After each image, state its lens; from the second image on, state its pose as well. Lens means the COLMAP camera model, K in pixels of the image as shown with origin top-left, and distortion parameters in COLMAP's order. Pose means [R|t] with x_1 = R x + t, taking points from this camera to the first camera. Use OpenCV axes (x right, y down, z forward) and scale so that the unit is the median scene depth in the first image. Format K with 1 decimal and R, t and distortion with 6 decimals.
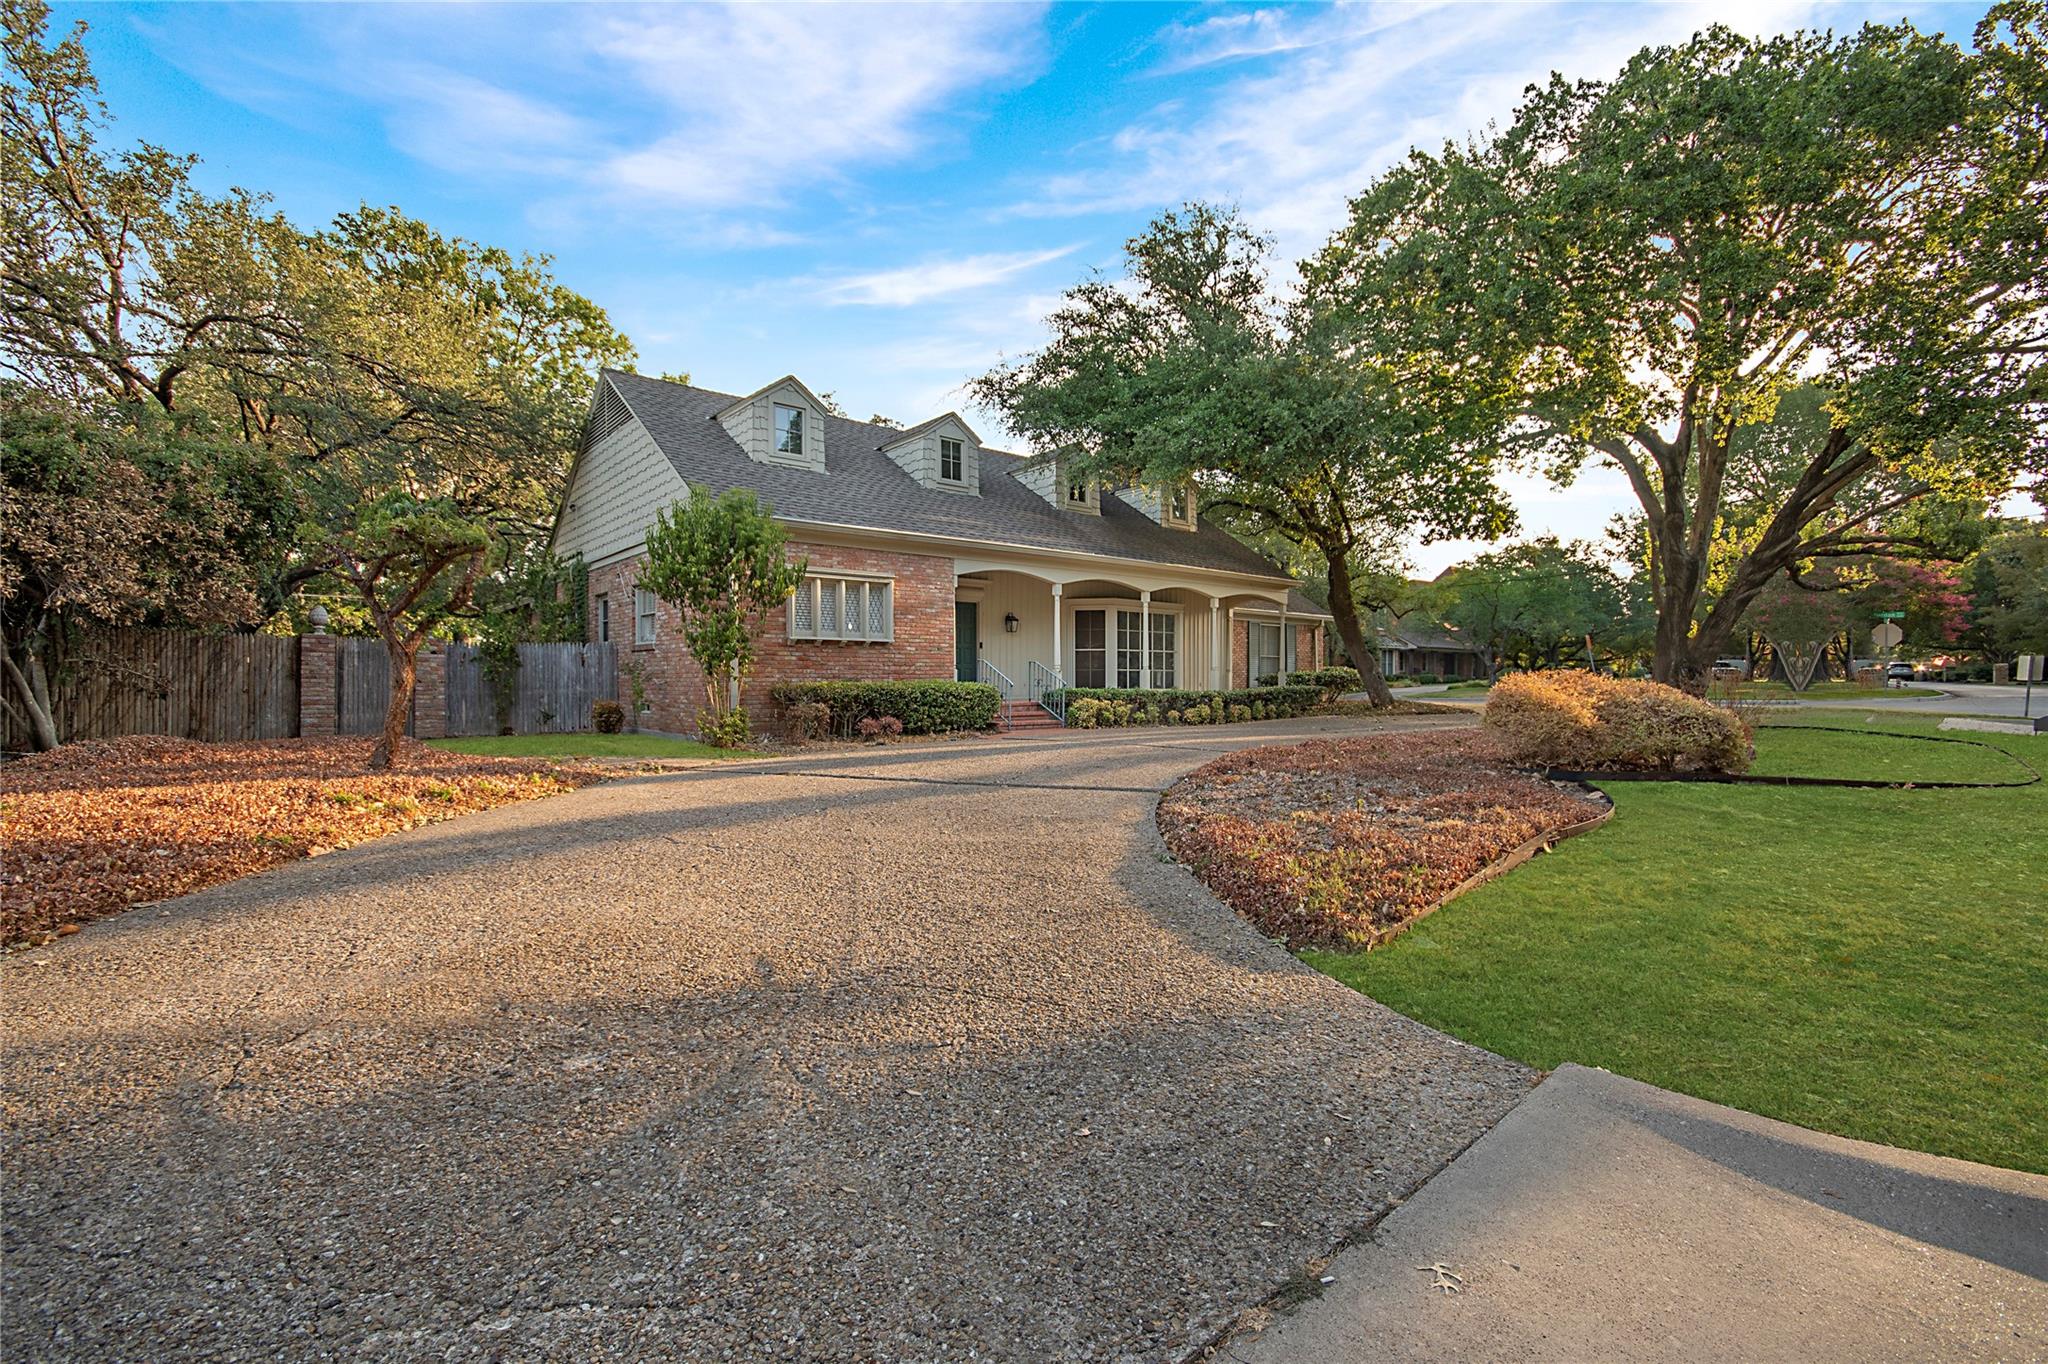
lens RADIAL K [[910.6, 0, 1030.9], [0, 910.6, 688.6], [0, 0, 1]] dist [0.023152, -0.020112]
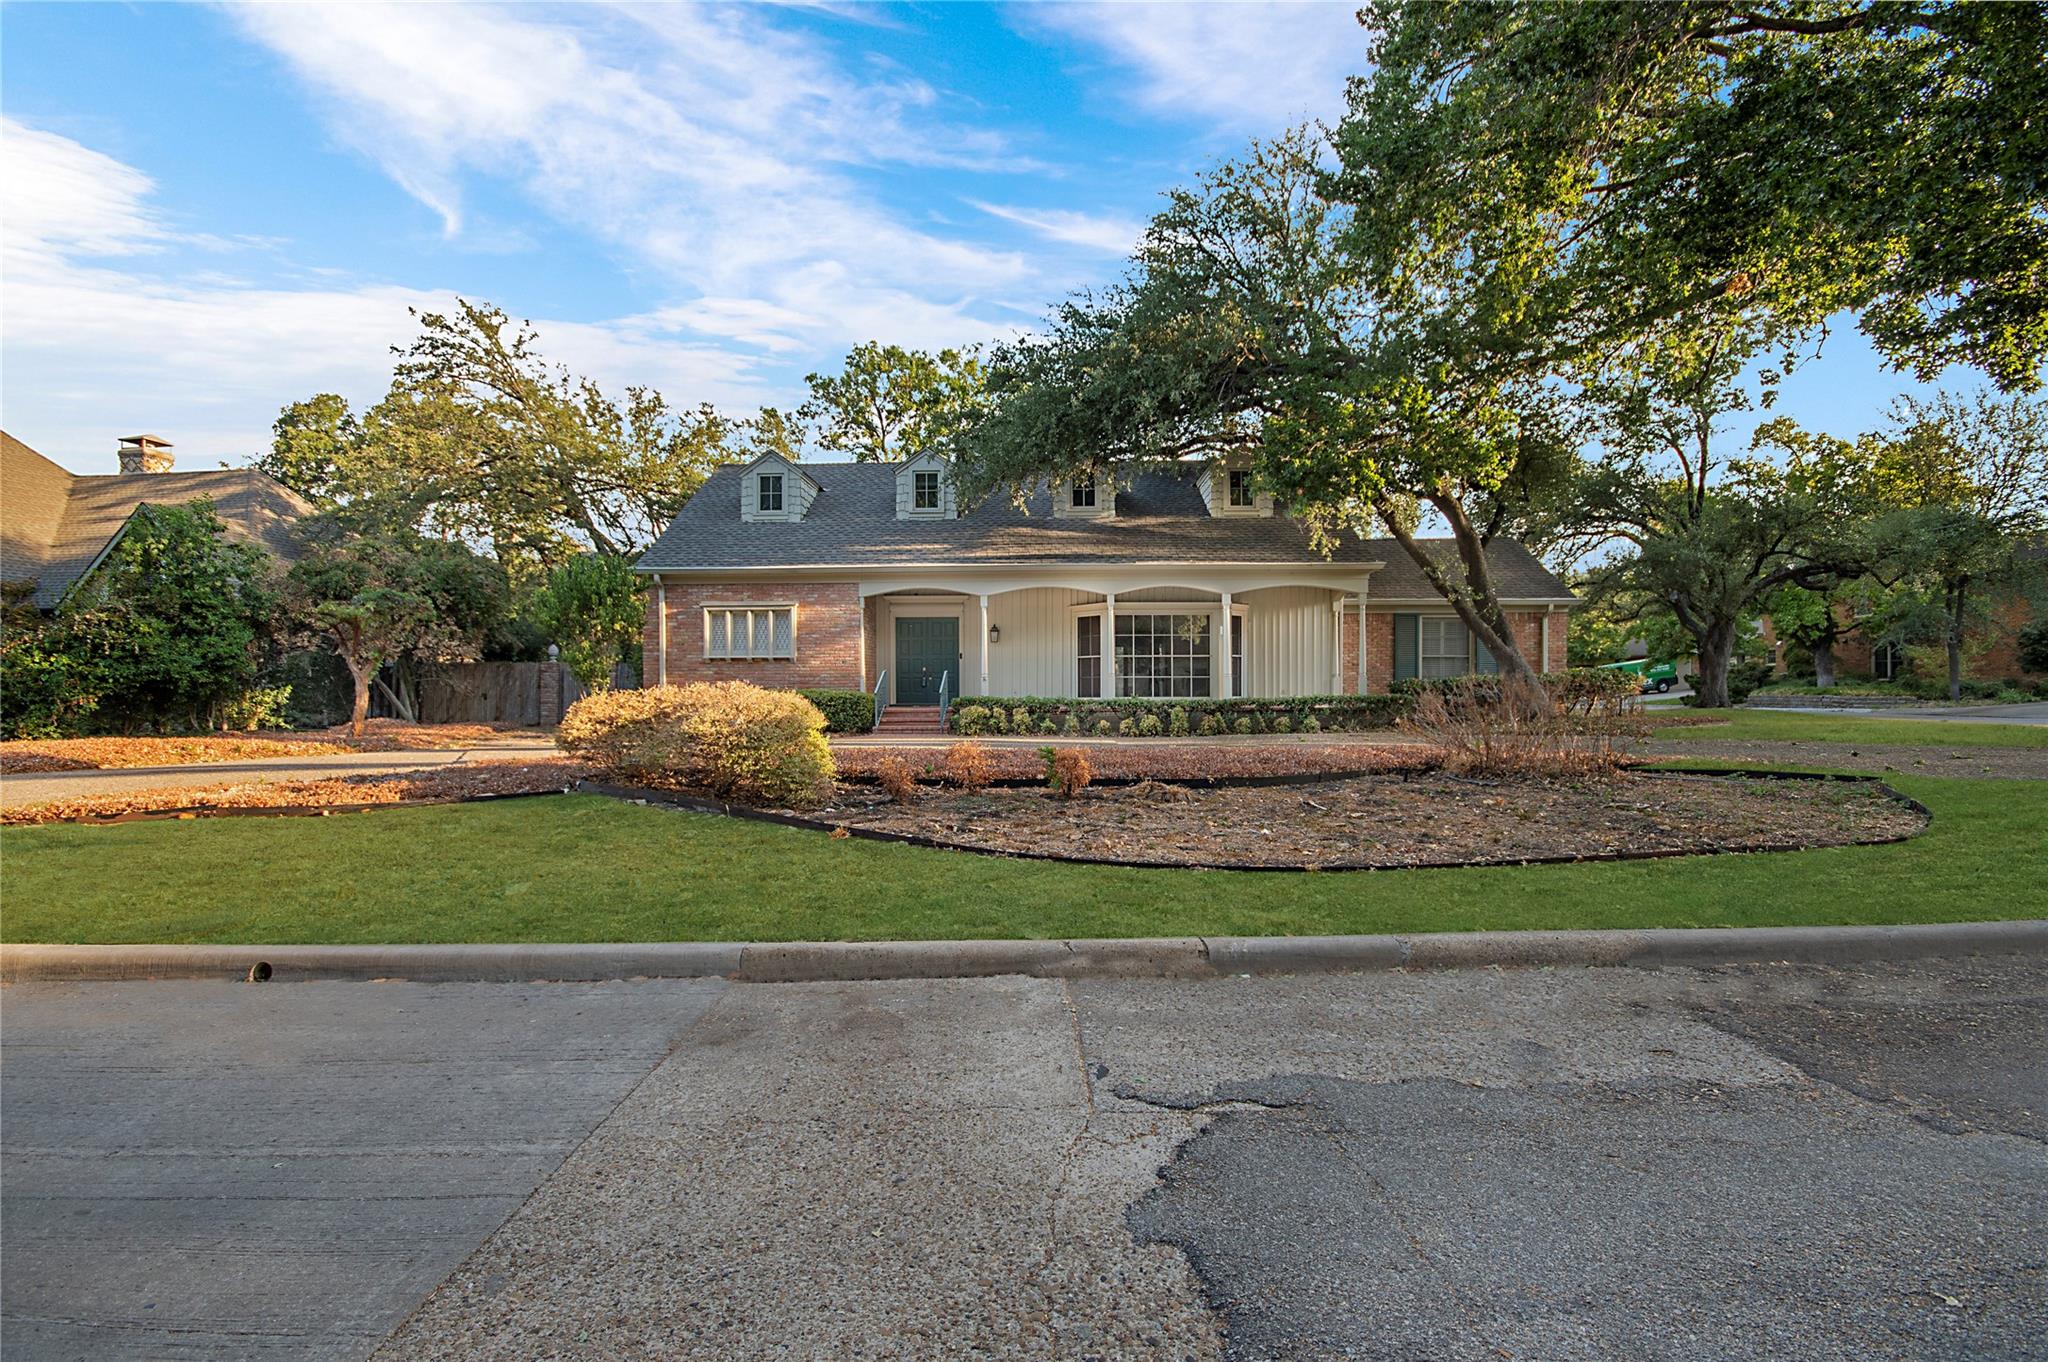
lens RADIAL K [[910.6, 0, 1030.9], [0, 910.6, 687.6], [0, 0, 1]] dist [0.023152, -0.020112]
pose [[0.736985, -0.001773, -0.675907, 0.728883], [-0.002880, 0.999979, -0.005763, -0.003749], [0.675903, 0.006194, 0.736965, 0.257916]]
